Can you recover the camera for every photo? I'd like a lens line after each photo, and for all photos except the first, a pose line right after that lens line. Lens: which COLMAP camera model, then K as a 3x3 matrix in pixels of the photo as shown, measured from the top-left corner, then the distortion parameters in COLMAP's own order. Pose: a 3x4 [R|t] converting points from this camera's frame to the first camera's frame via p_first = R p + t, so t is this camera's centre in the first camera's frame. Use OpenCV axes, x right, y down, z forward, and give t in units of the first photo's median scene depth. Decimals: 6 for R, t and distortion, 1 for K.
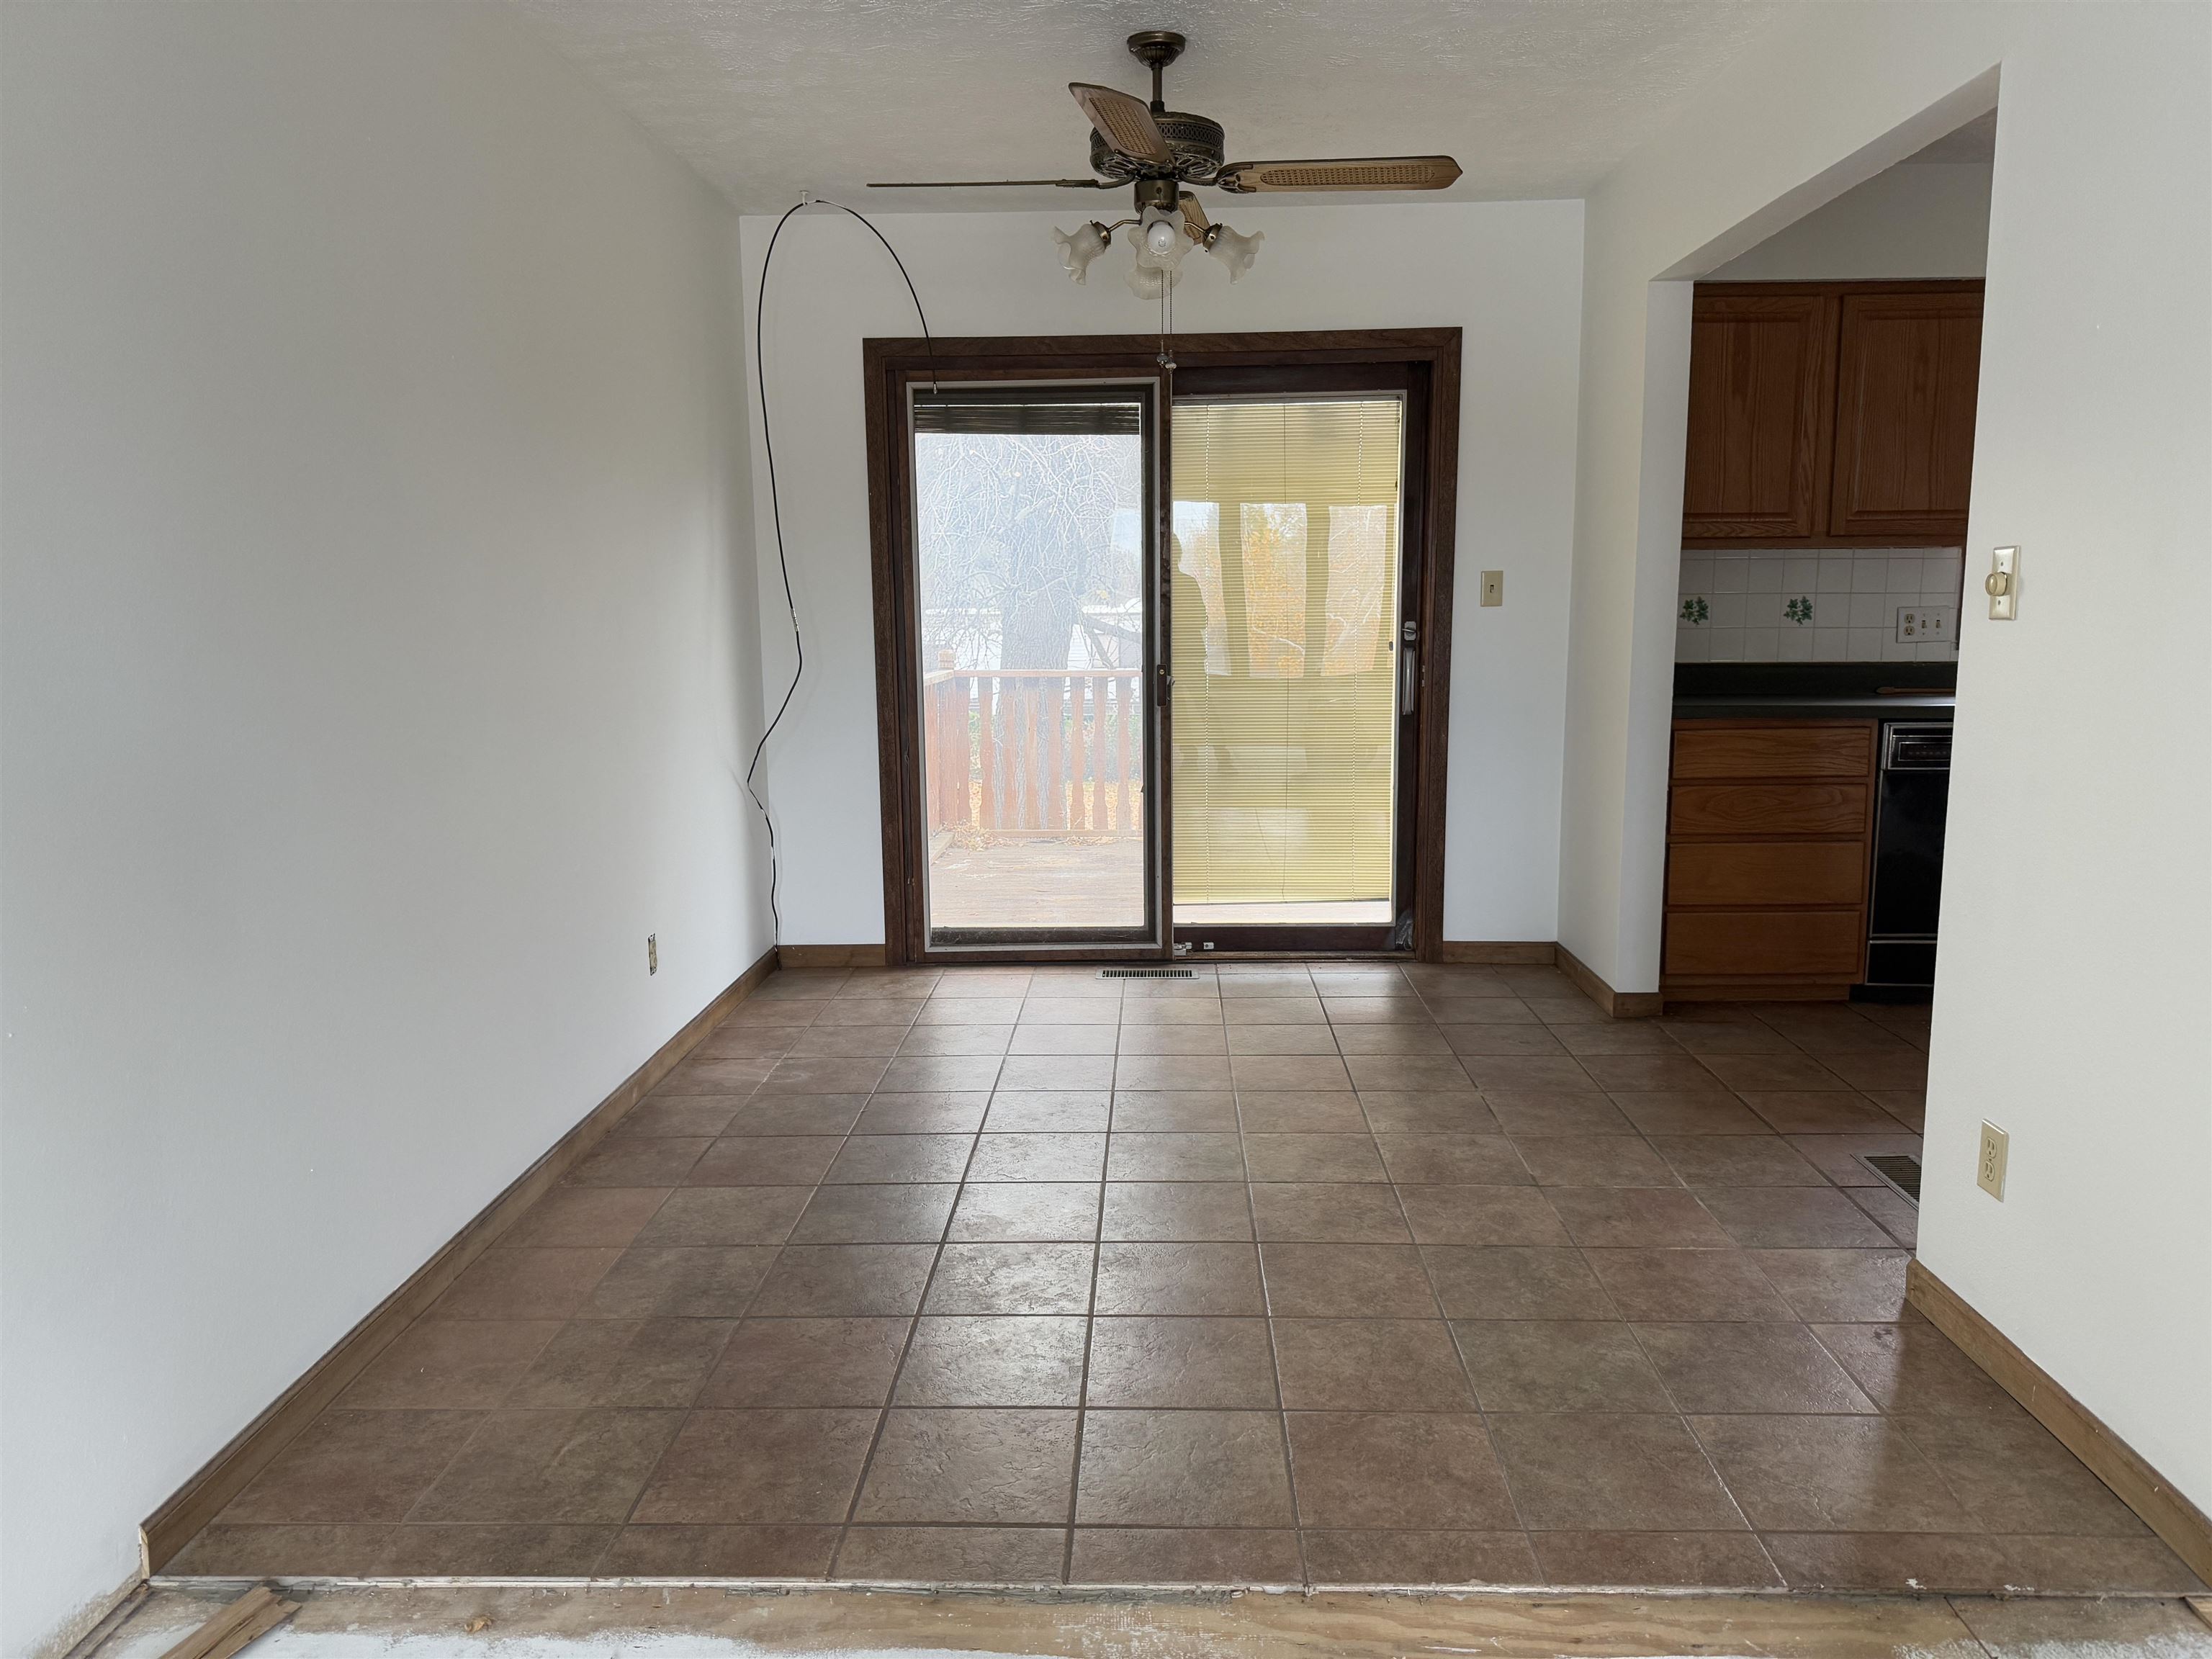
lens RADIAL K [[1554.1, 0, 1106.6], [0, 1554.1, 783.5], [0, 0, 1]] dist [0.038848, -0.016035]
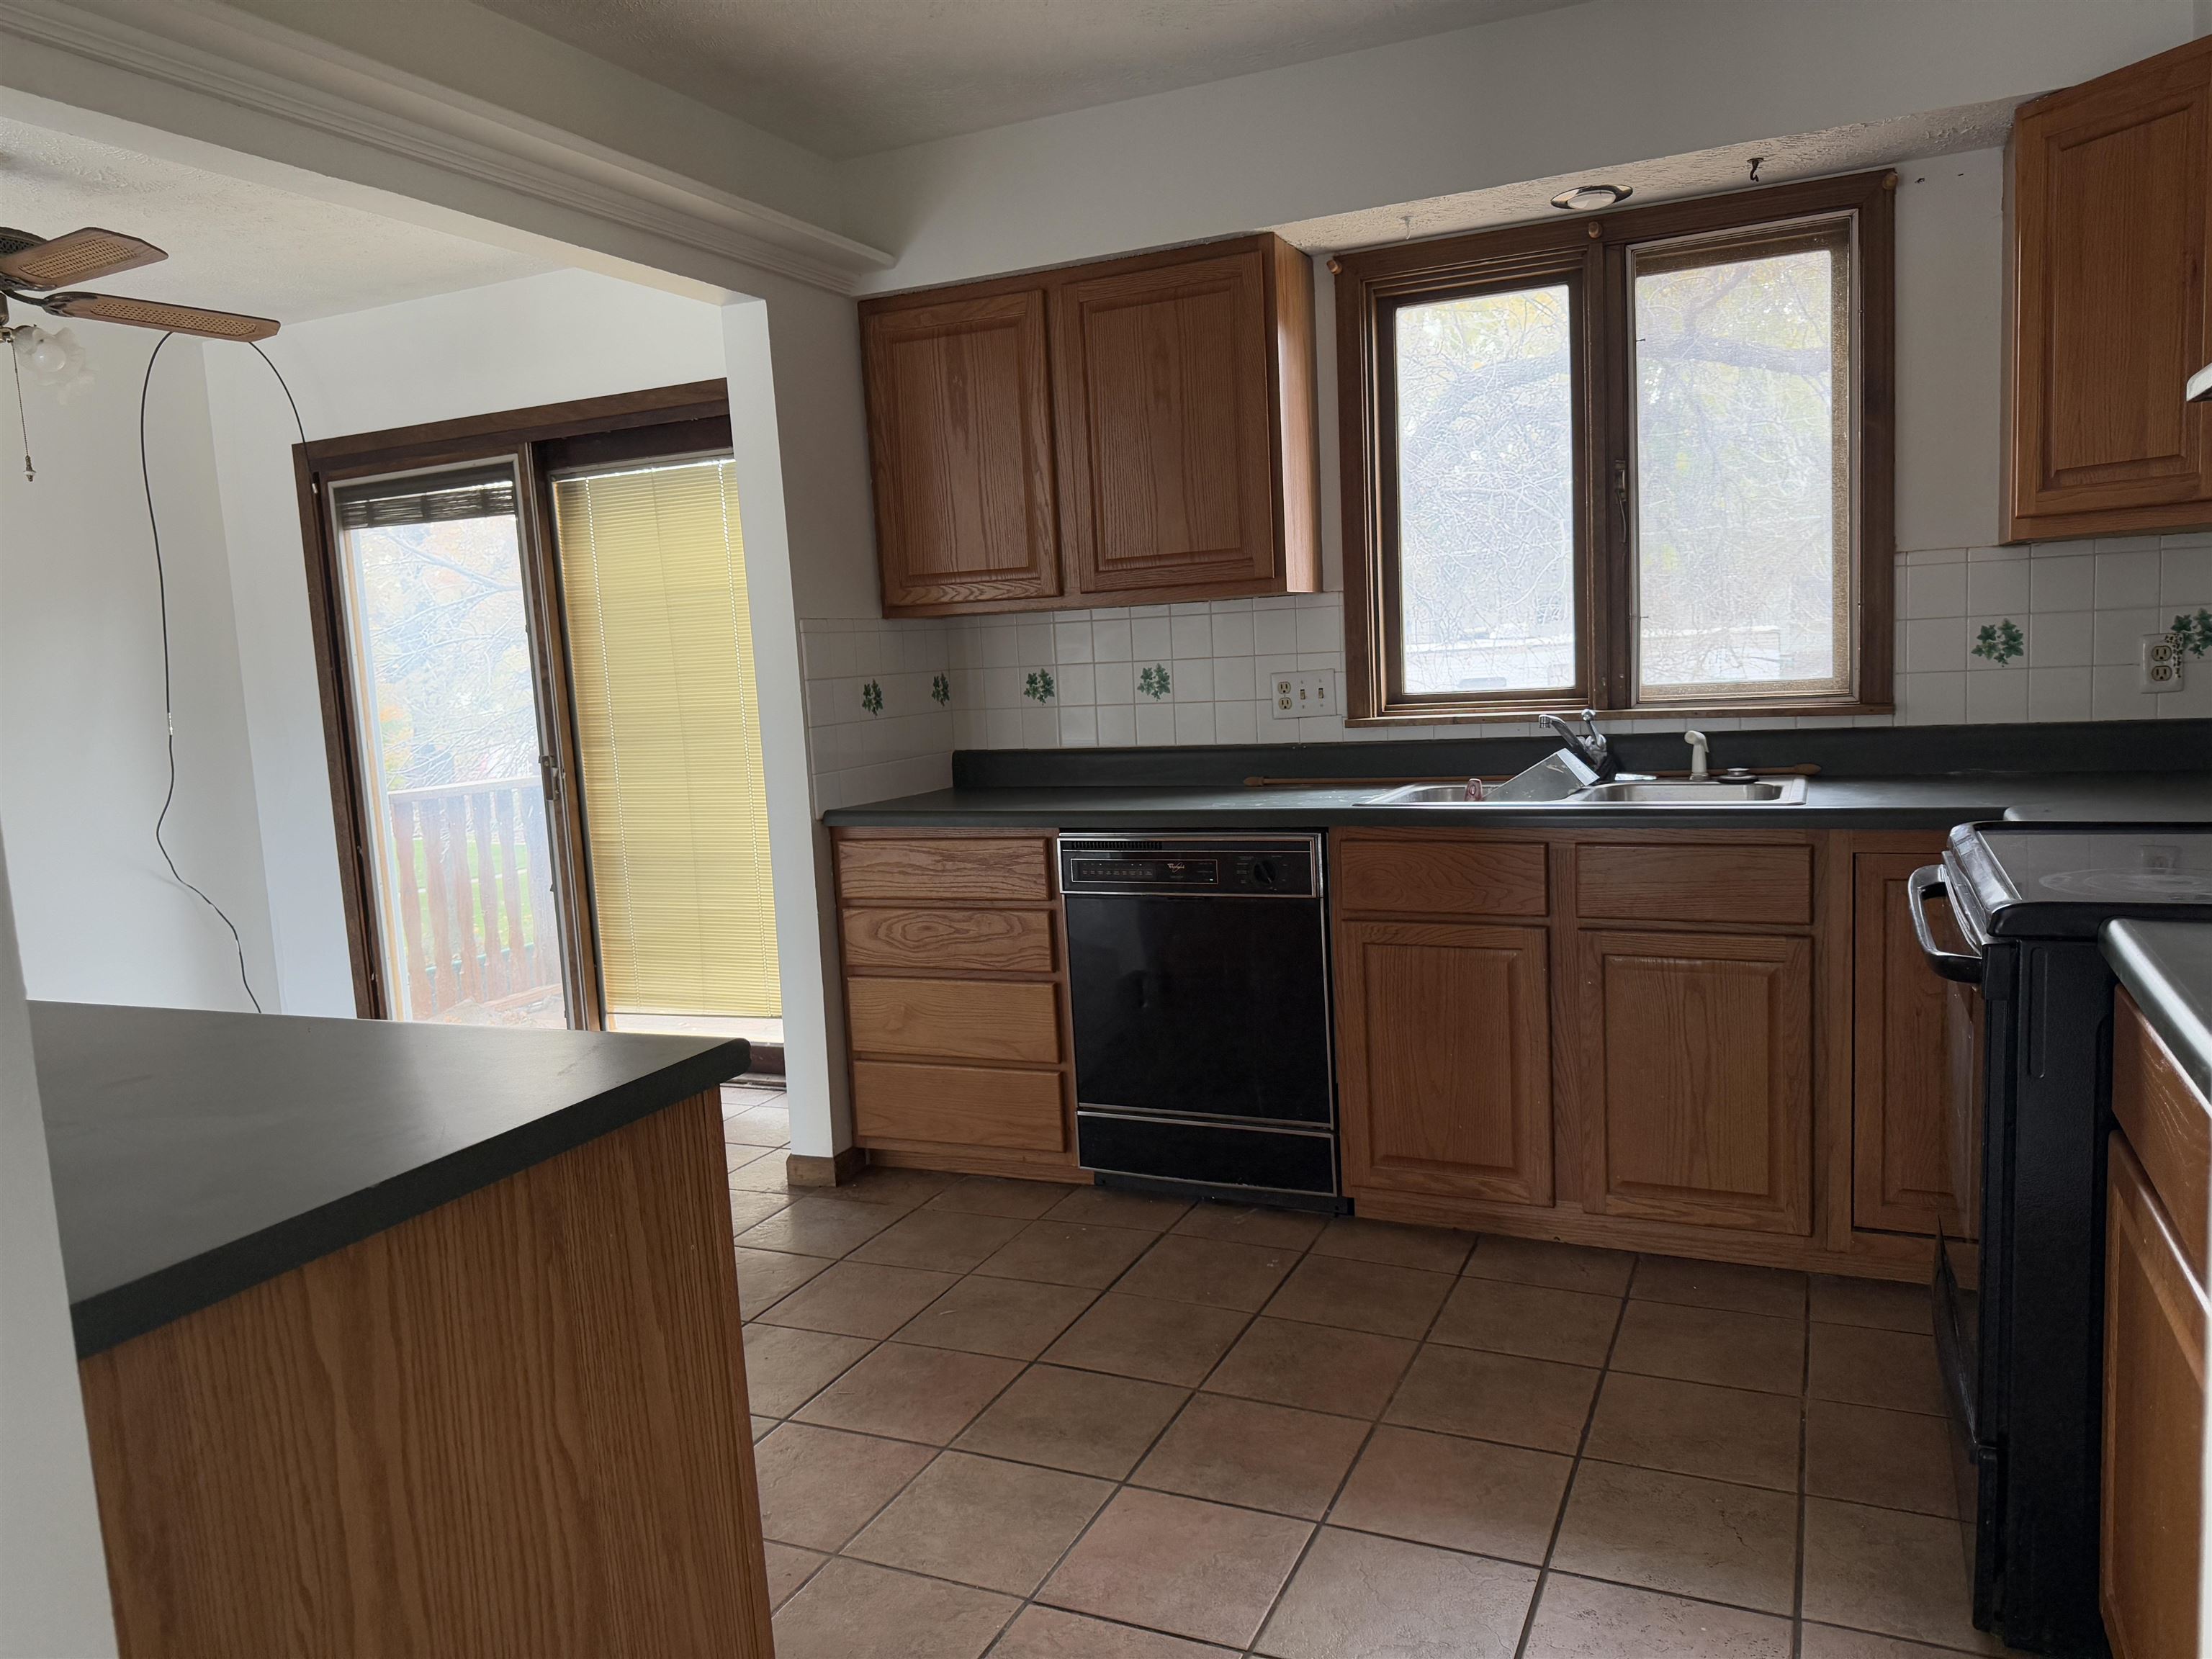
lens RADIAL K [[1554.1, 0, 1105.9], [0, 1554.1, 815.6], [0, 0, 1]] dist [0.038848, -0.016035]
pose [[0.922595, -0.001129, -0.385768, 0.724477], [-0.001402, 0.999979, -0.006280, -0.037755], [0.385767, 0.006335, 0.922574, 0.265248]]
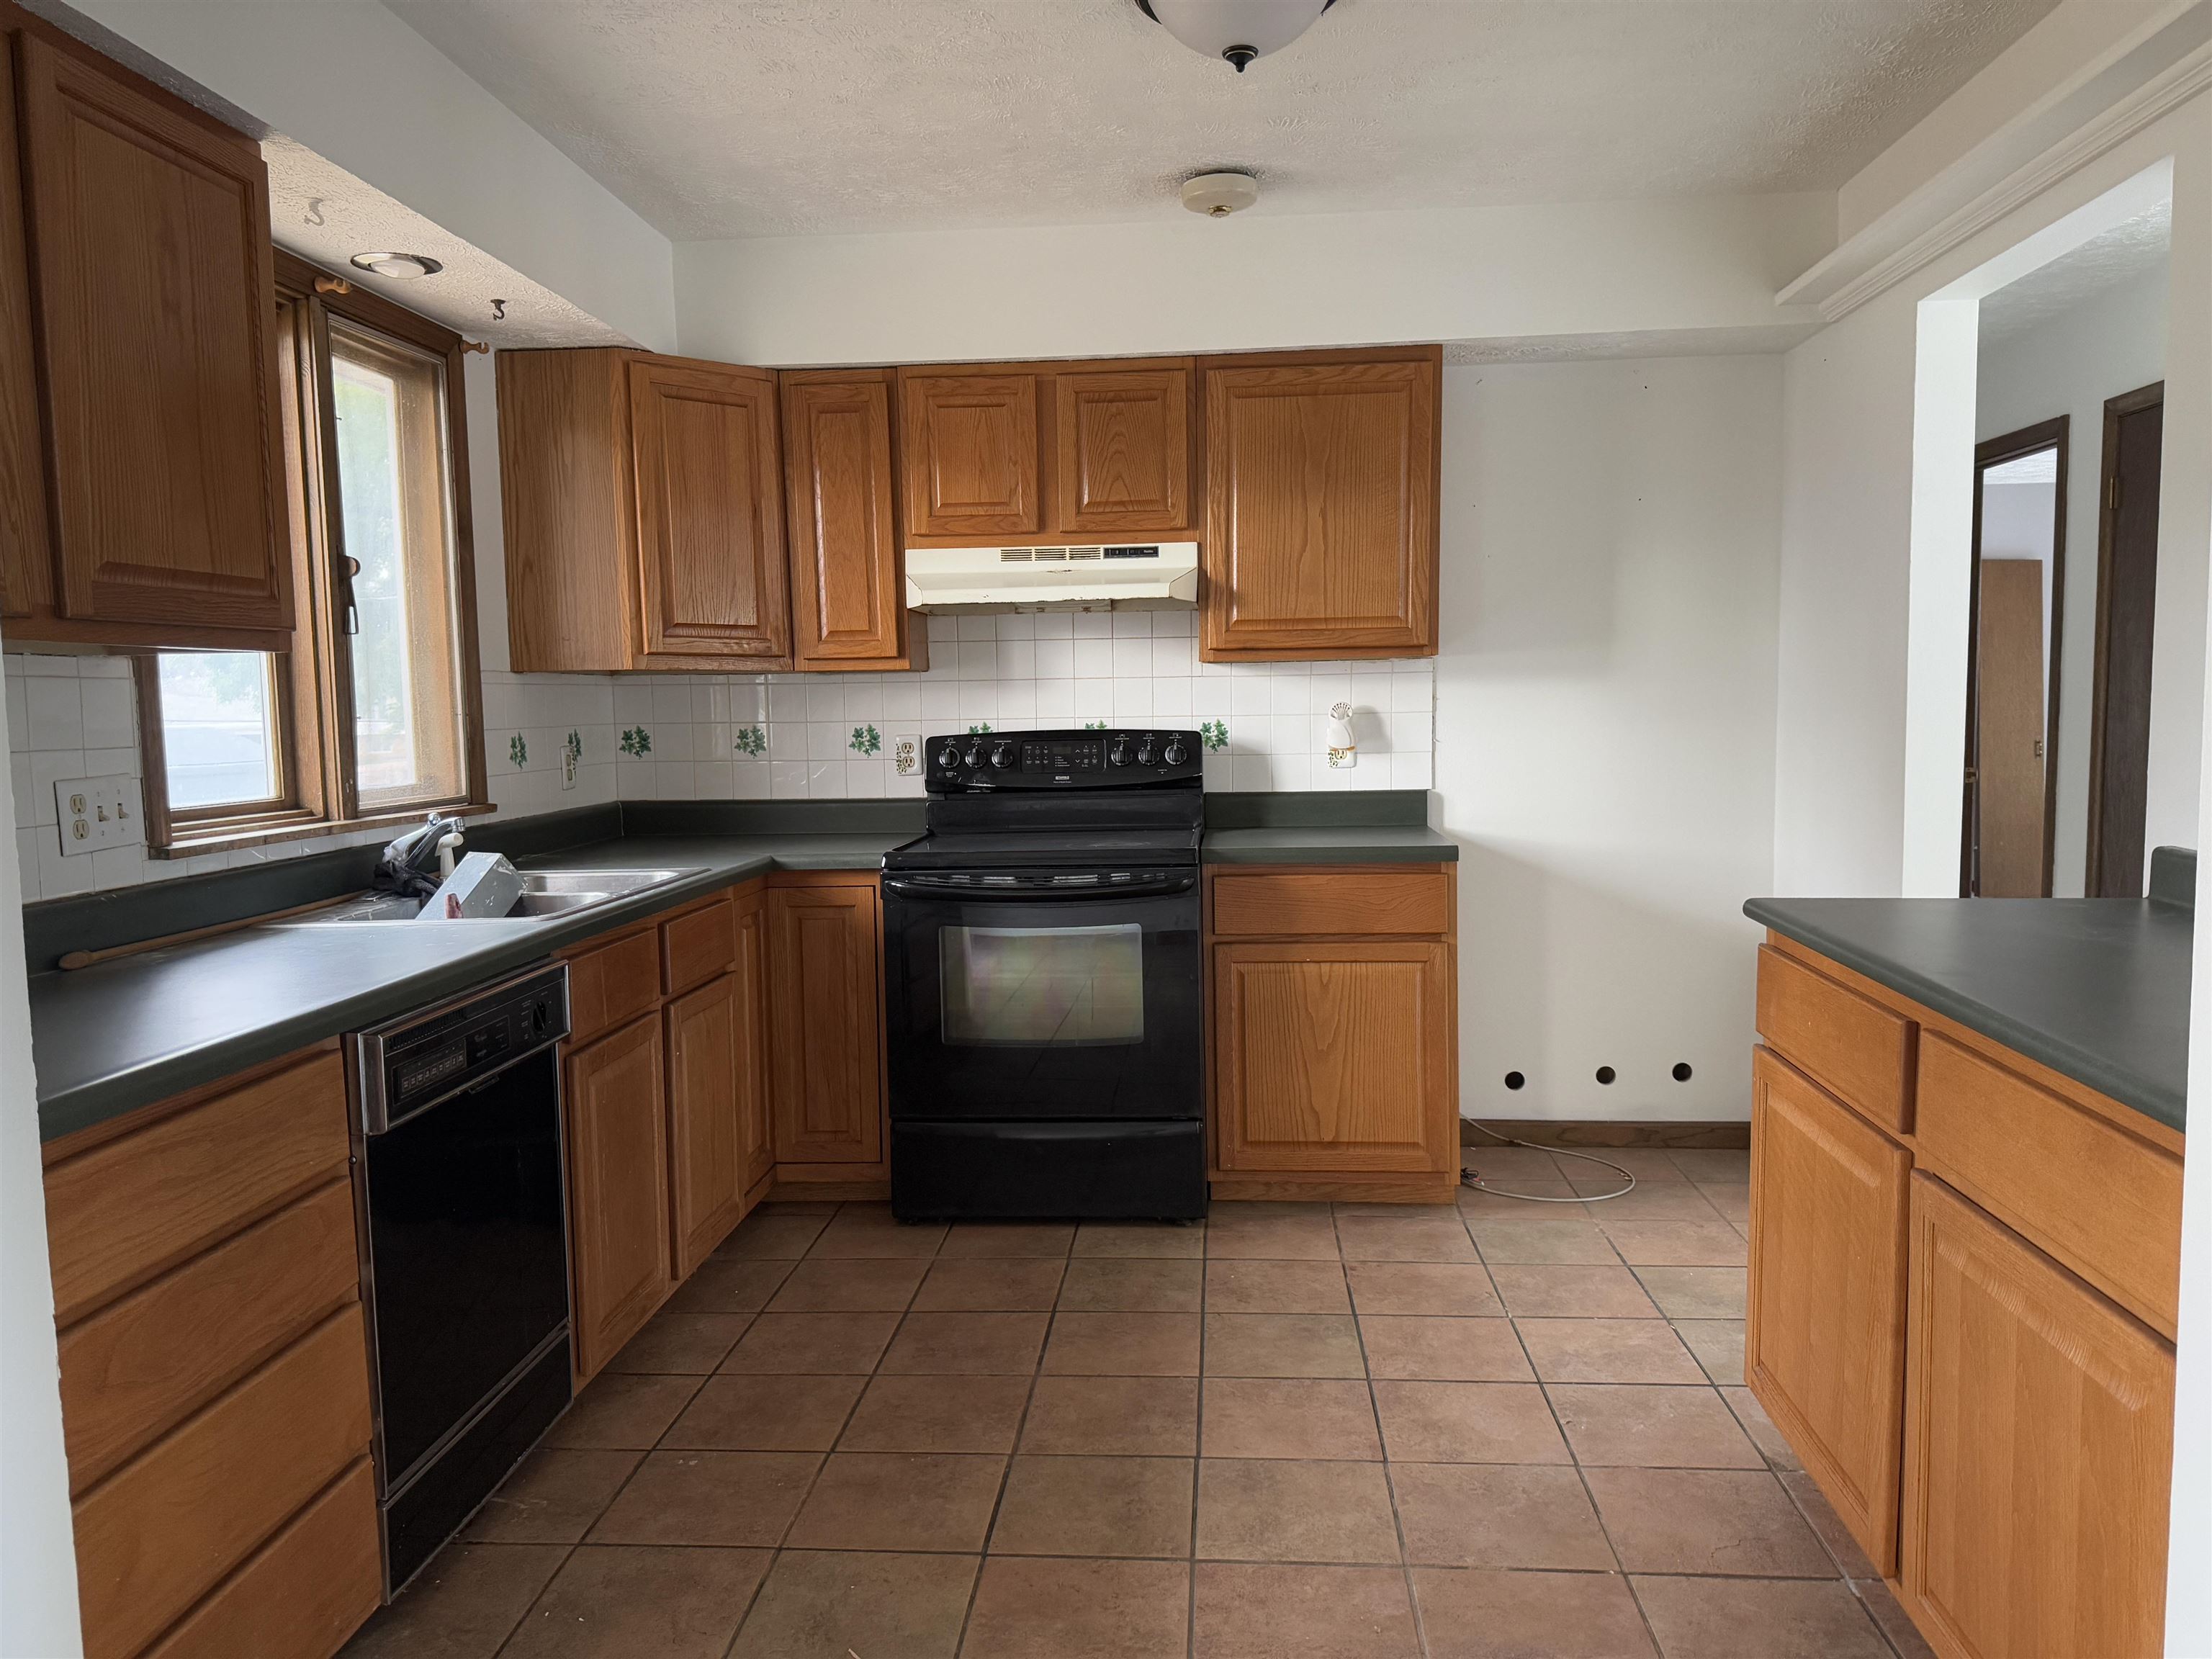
lens RADIAL K [[1554.1, 0, 1106.0], [0, 1554.1, 799.5], [0, 0, 1]] dist [0.038848, -0.016035]
pose [[0.050840, -0.059570, 0.996929, 0.054730], [0.157448, 0.986215, 0.050901, -0.082006], [-0.986218, 0.154376, 0.059518, 0.666149]]
